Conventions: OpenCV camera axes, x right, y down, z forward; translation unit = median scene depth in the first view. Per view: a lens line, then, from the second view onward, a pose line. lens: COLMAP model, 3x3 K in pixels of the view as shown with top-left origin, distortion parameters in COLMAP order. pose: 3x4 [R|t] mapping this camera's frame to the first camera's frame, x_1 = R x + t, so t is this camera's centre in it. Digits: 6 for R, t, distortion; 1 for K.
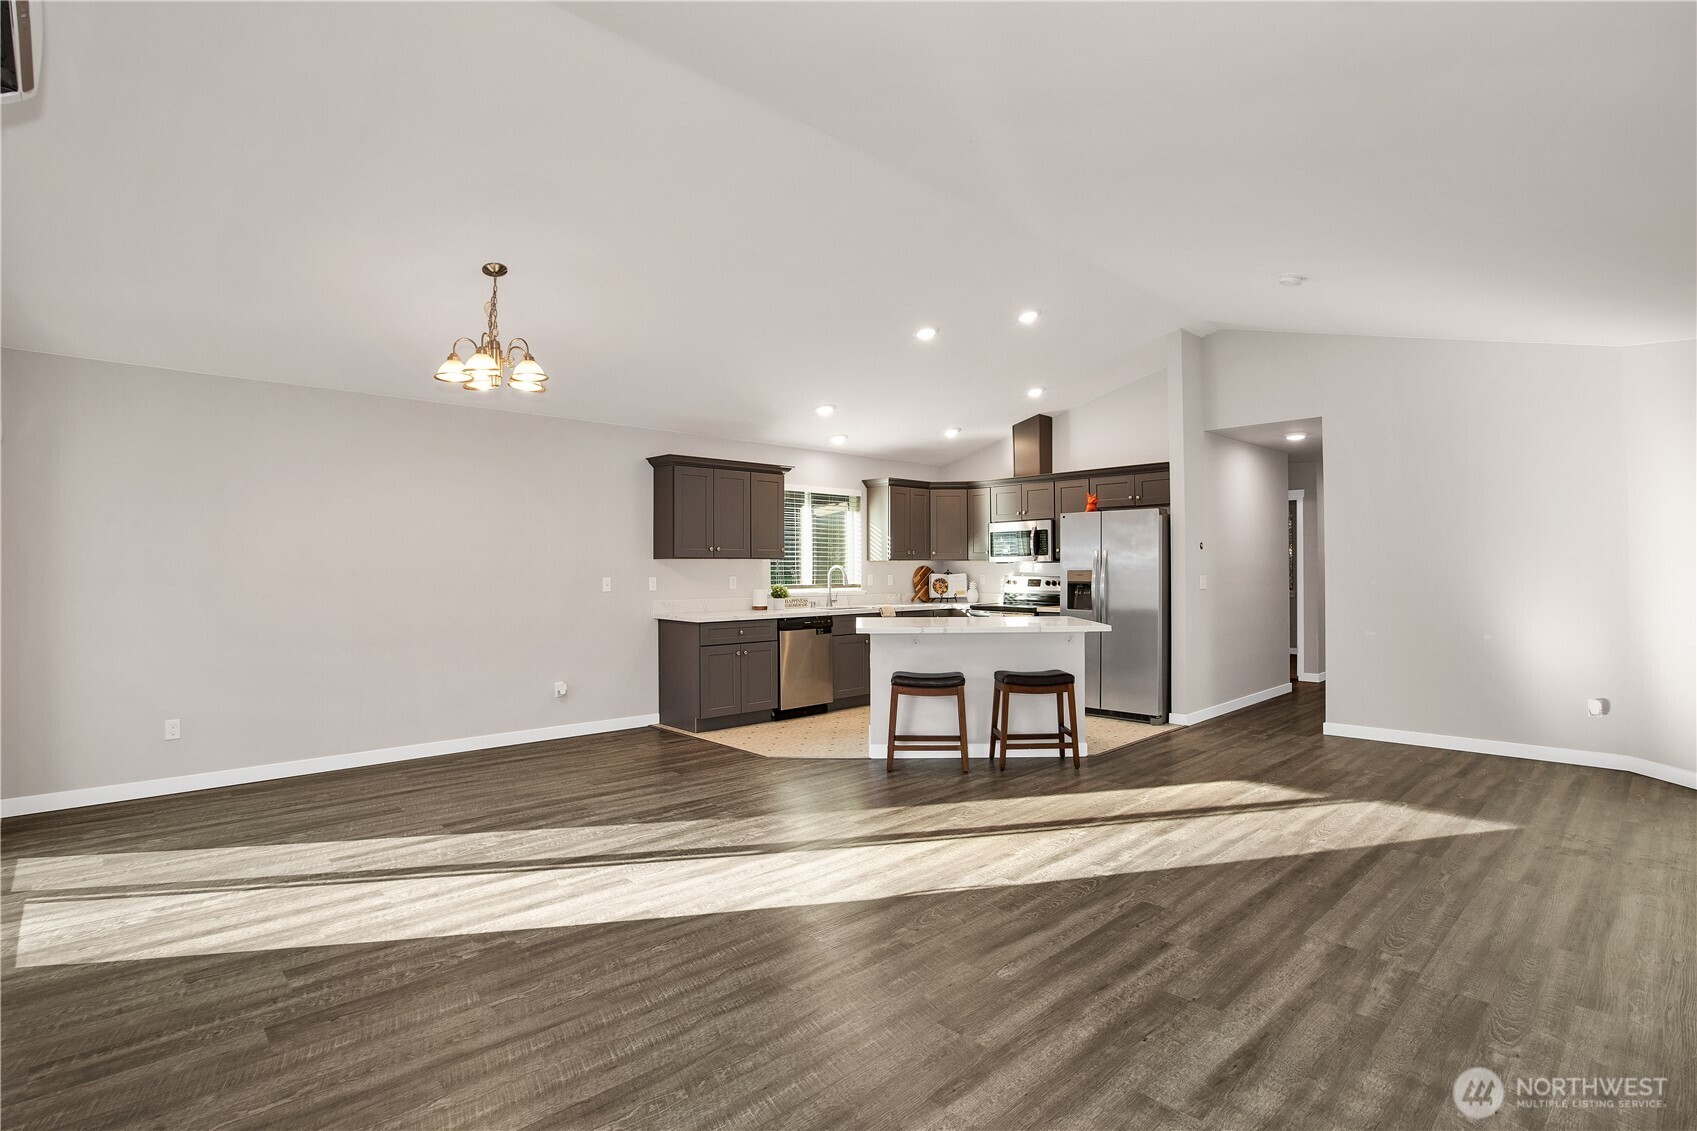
lens RADIAL K [[786.4, 0, 843.1], [0, 786.4, 571.8], [0, 0, 1]] dist [-0.050727, 0.017835]
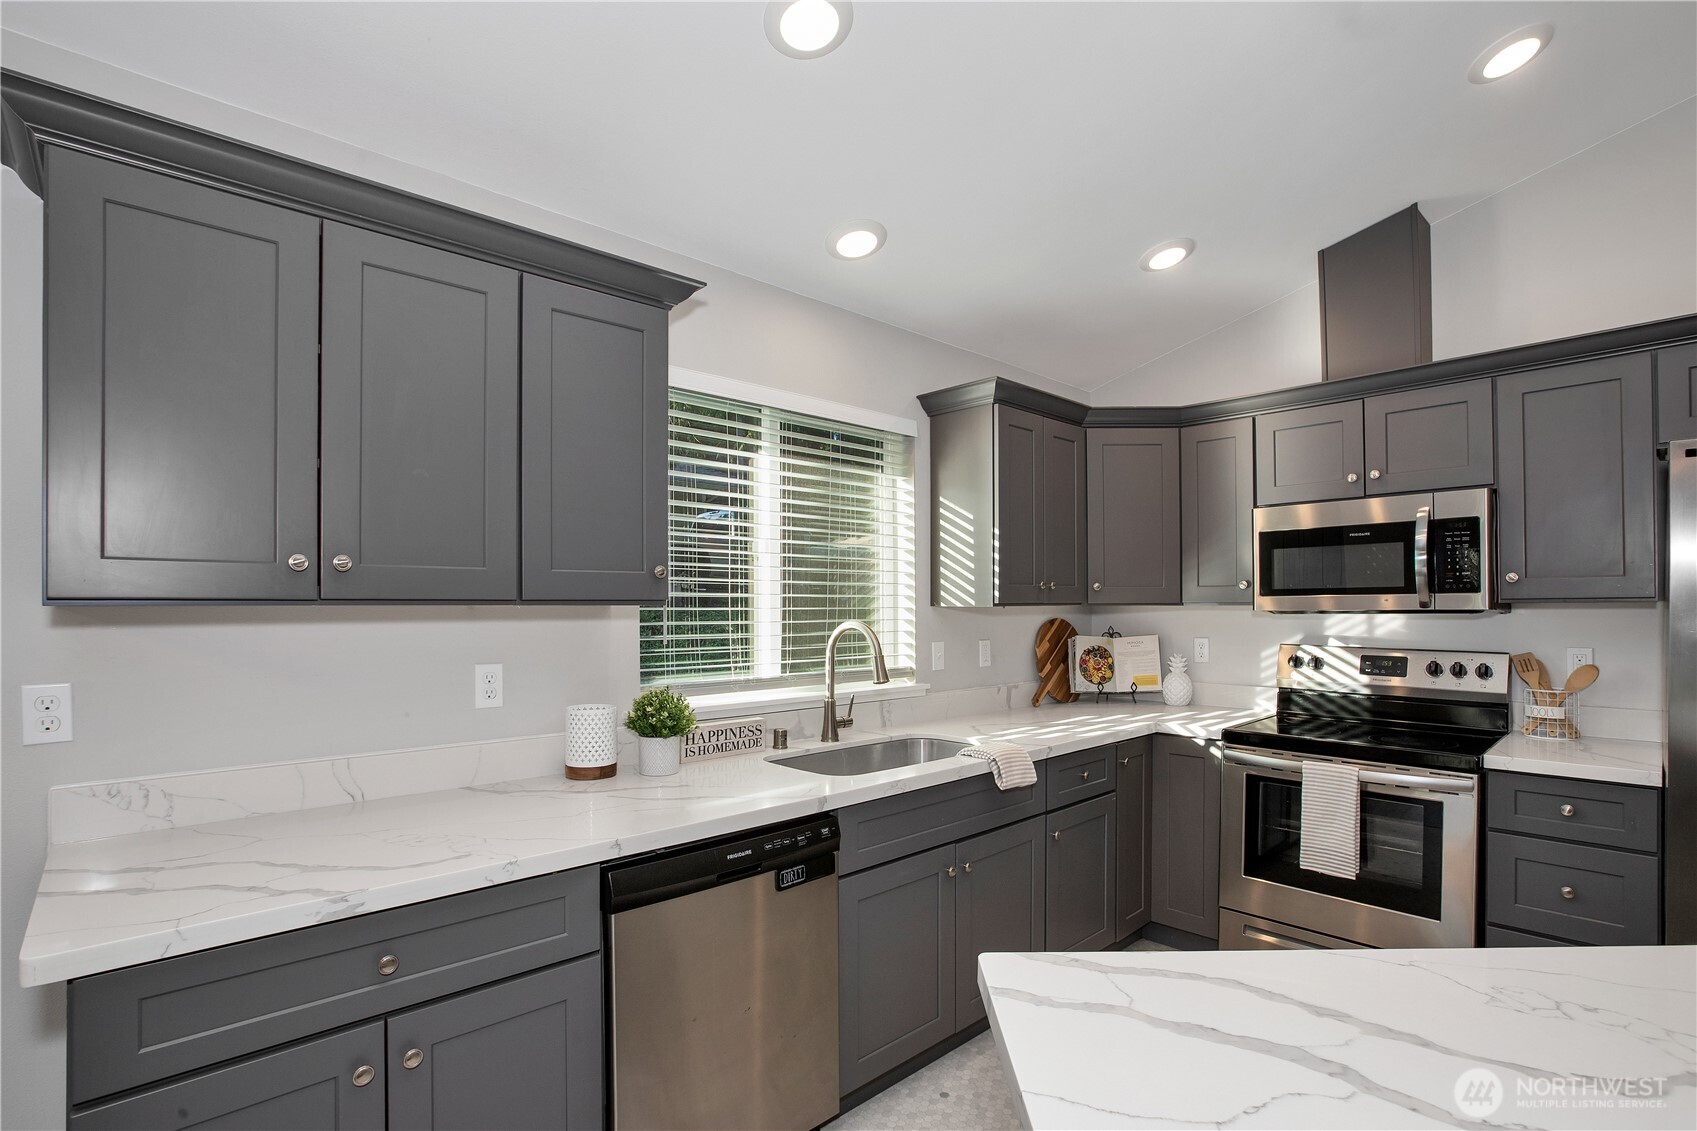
lens RADIAL K [[813.3, 0, 845.0], [0, 813.3, 606.2], [0, 0, 1]] dist [-0.044289, 0.013695]
pose [[0.999968, 0.000729, -0.007977, -0.009580], [-0.000745, 0.999998, -0.002009, -0.016732], [0.007975, 0.002015, 0.999966, 0.759540]]
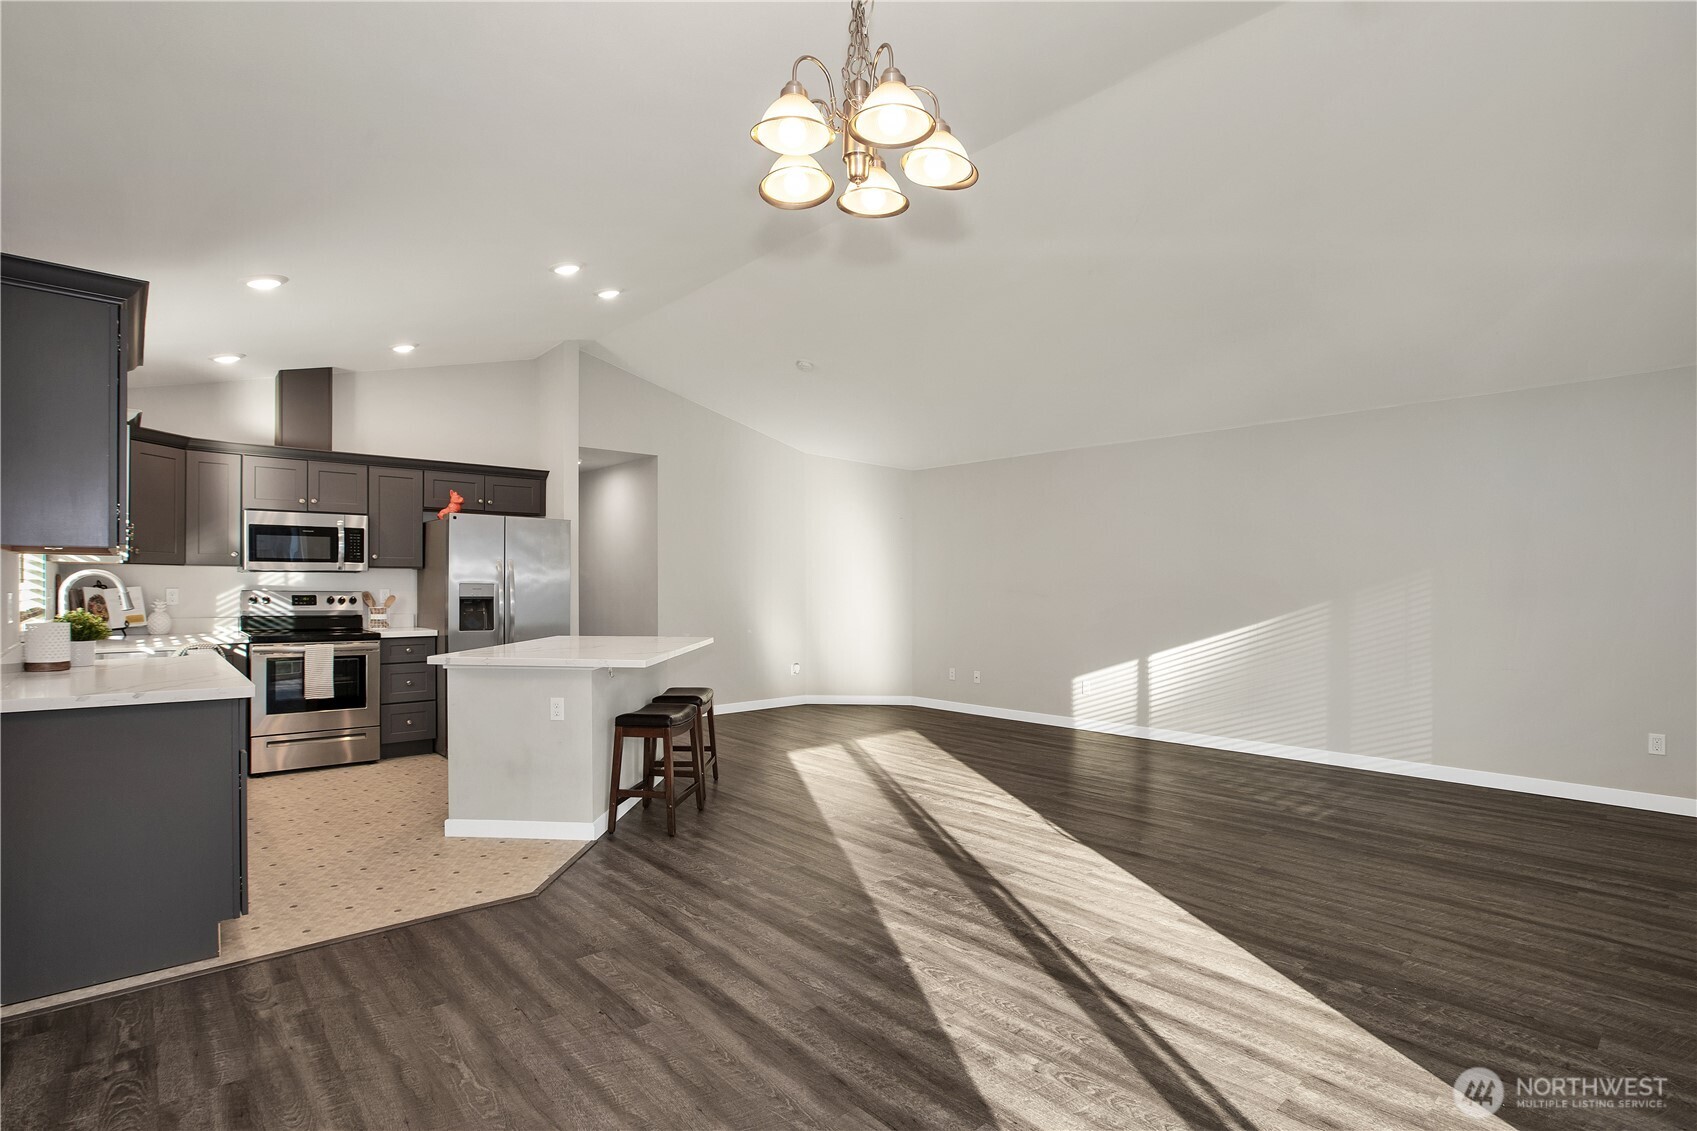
lens RADIAL K [[813.3, 0, 845.0], [0, 813.3, 606.2], [0, 0, 1]] dist [-0.044289, 0.013695]
pose [[0.043592, -0.019111, 0.998867, -0.554195], [-0.002821, 0.999811, 0.019252, 0.004595], [-0.999045, -0.003657, 0.043529, 0.592224]]
